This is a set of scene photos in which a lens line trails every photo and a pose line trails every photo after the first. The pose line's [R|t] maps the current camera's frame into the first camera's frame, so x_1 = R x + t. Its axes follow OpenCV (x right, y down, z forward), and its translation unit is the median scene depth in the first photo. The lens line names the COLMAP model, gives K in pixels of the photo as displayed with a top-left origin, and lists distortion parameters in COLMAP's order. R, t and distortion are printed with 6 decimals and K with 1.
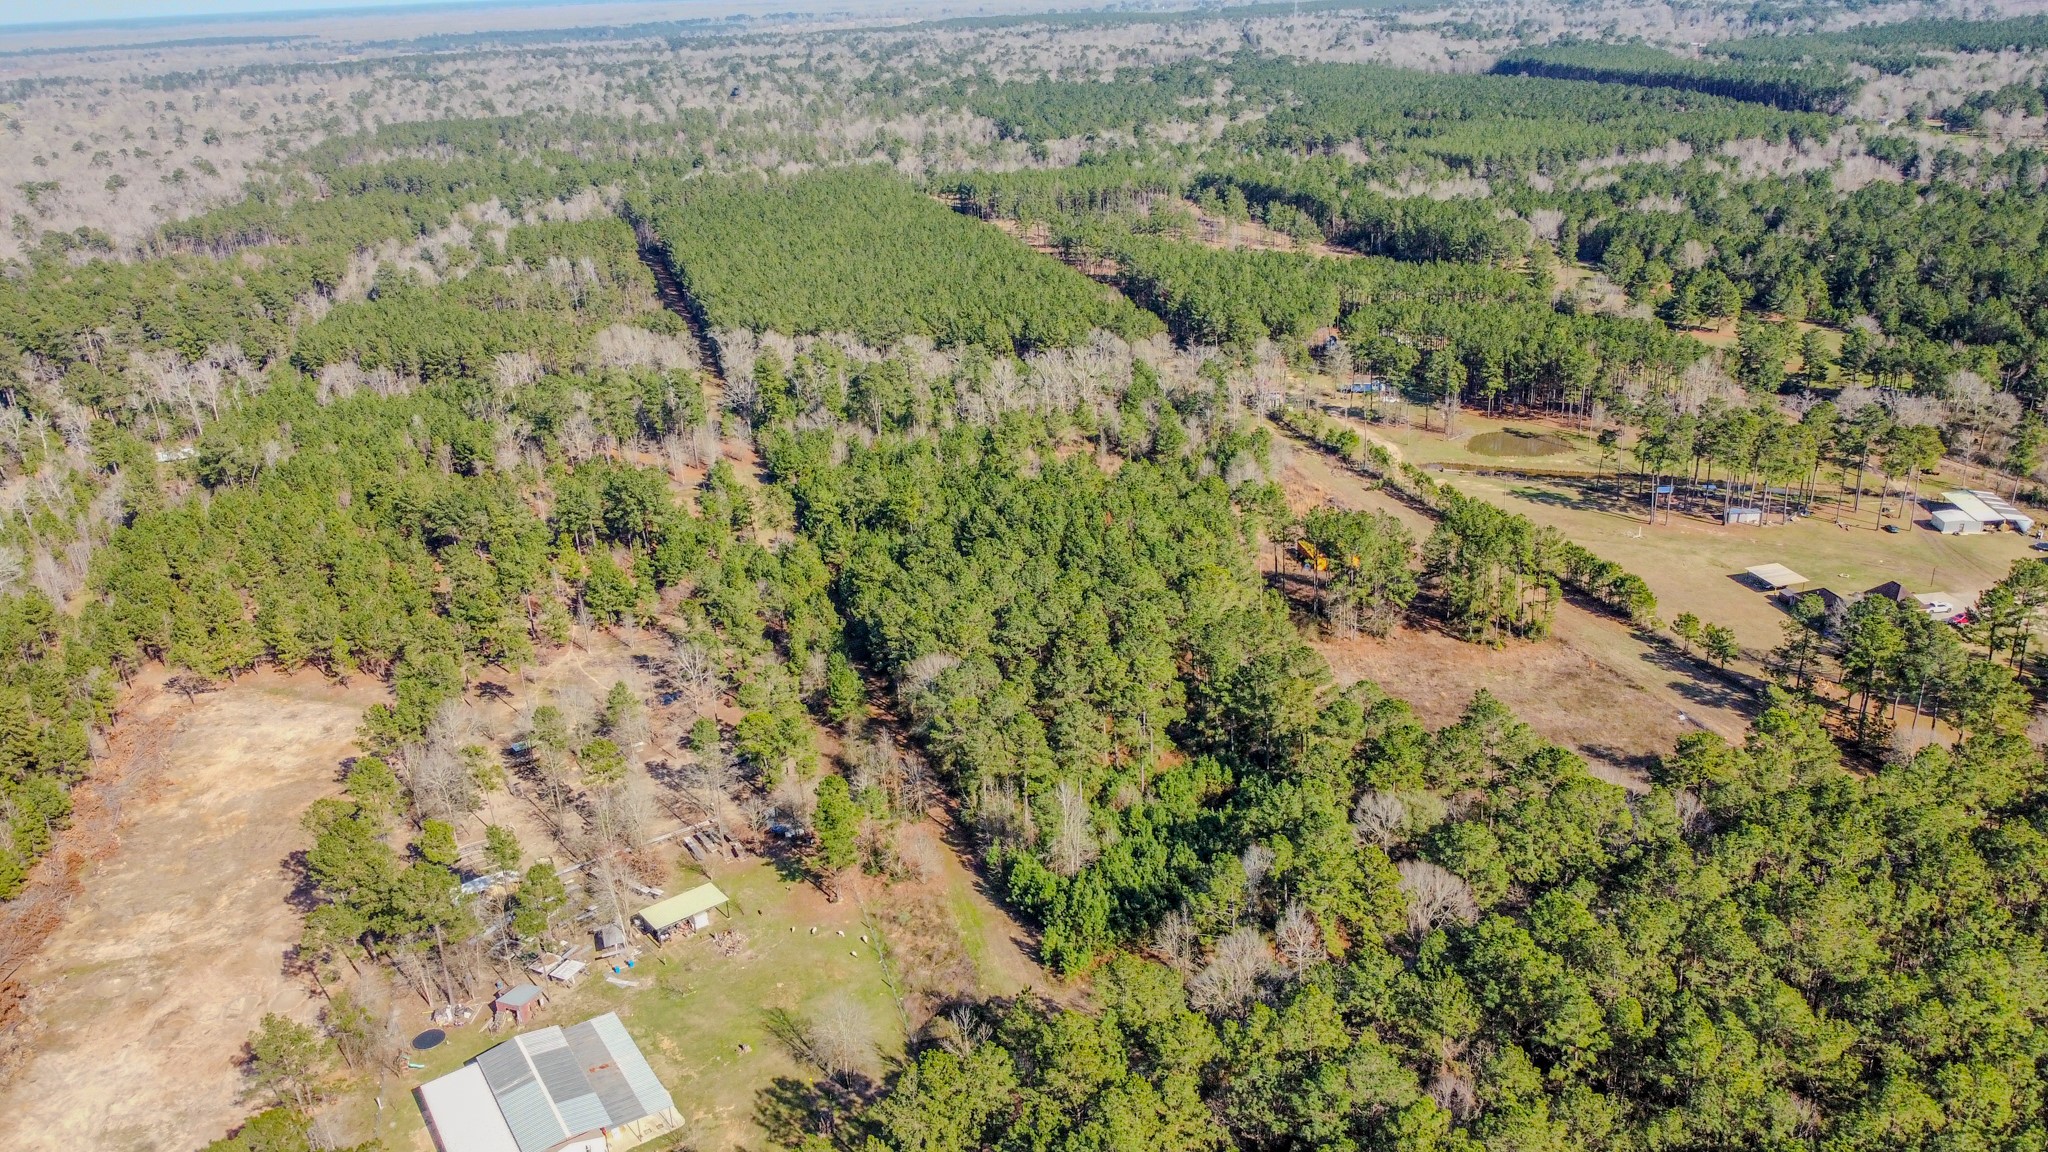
lens RADIAL K [[1505.3, 0, 1026.8], [0, 1505.3, 574.1], [0, 0, 1]] dist [-0.019887, -0.005071]
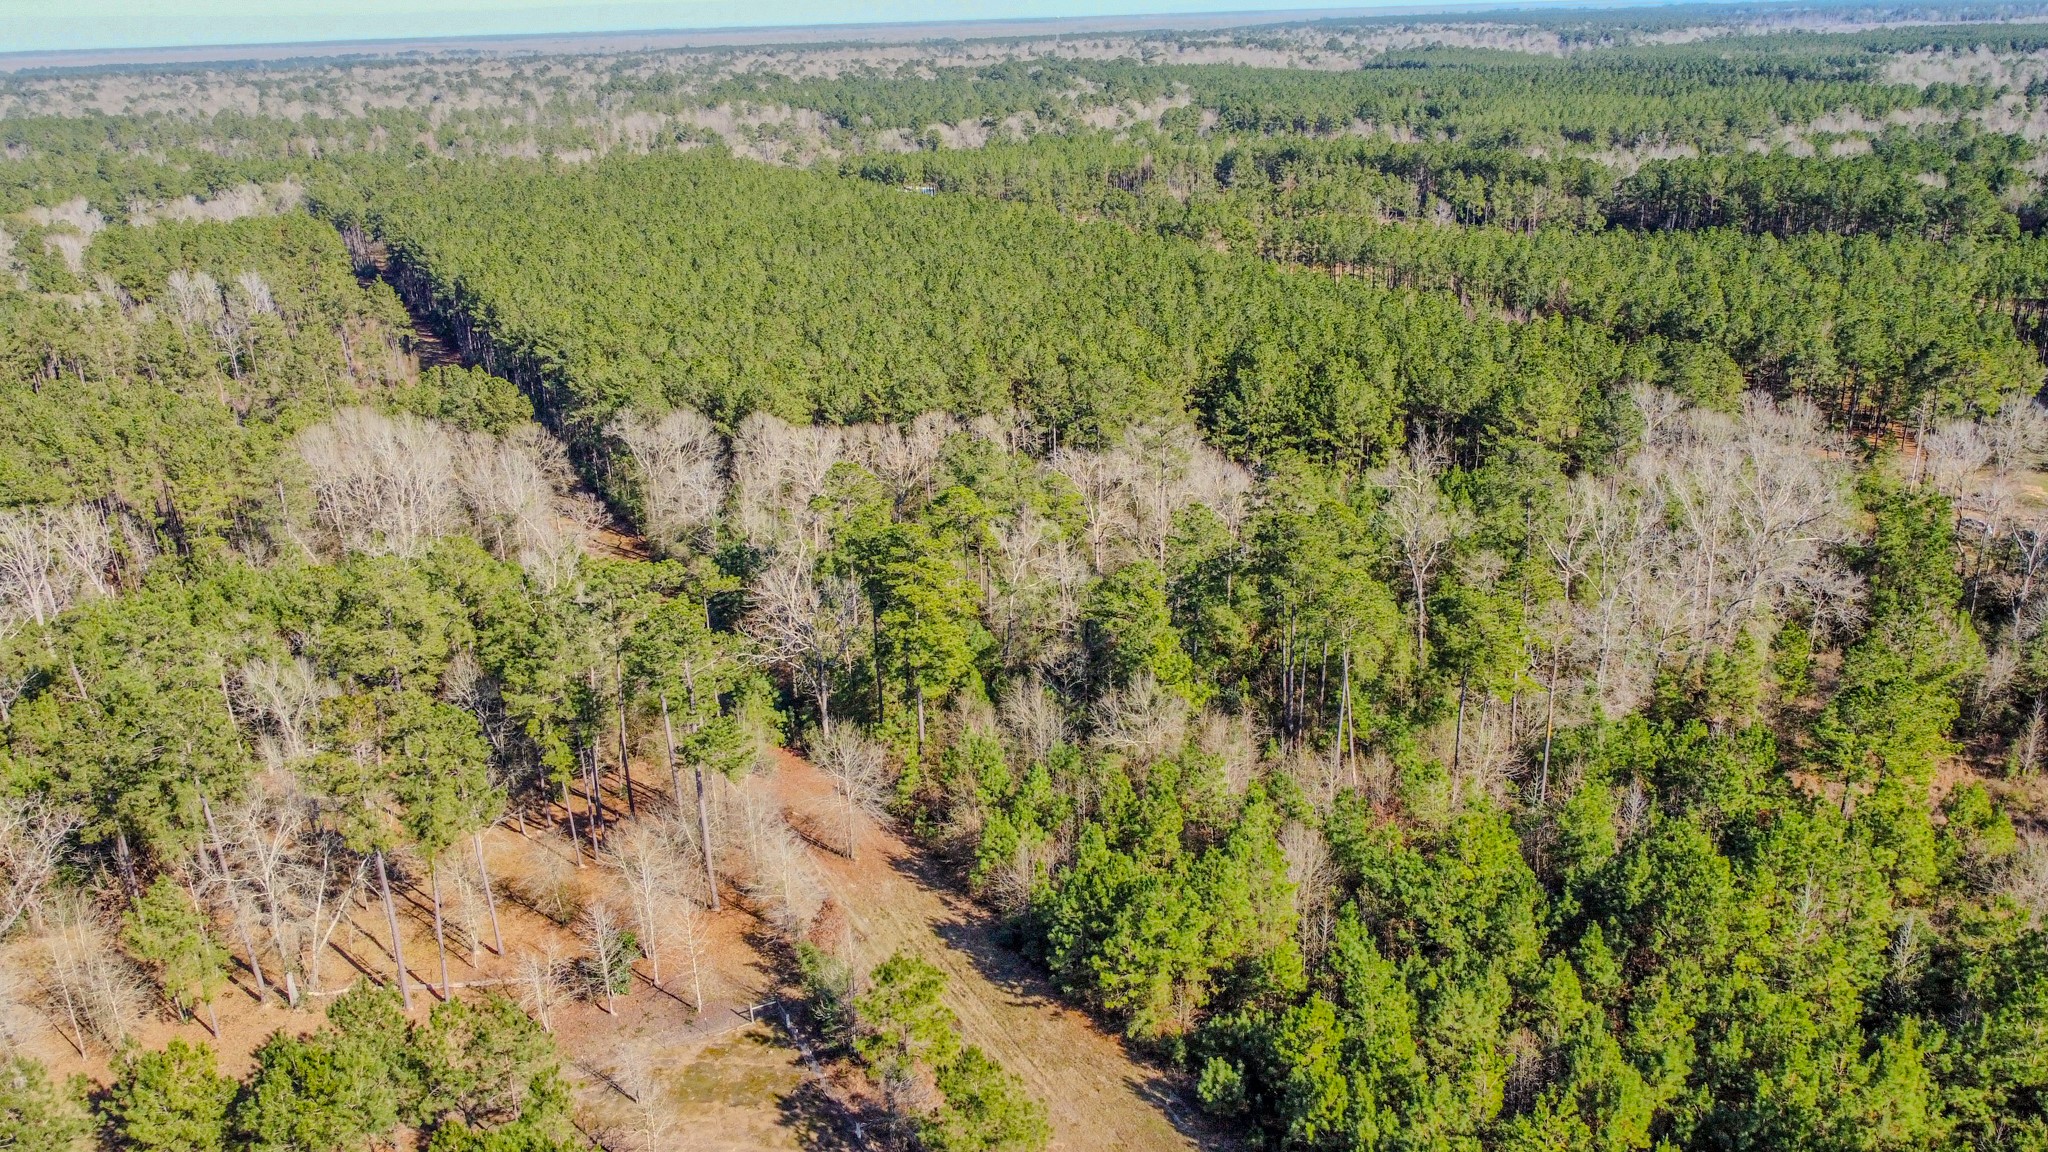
lens RADIAL K [[1505.3, 0, 1019.8], [0, 1505.3, 577.6], [0, 0, 1]] dist [-0.019887, -0.005071]
pose [[0.980851, -0.053195, 0.187357, -0.143476], [0.059166, 0.997898, -0.026421, -0.082763], [-0.185558, 0.037001, 0.981937, 0.475488]]
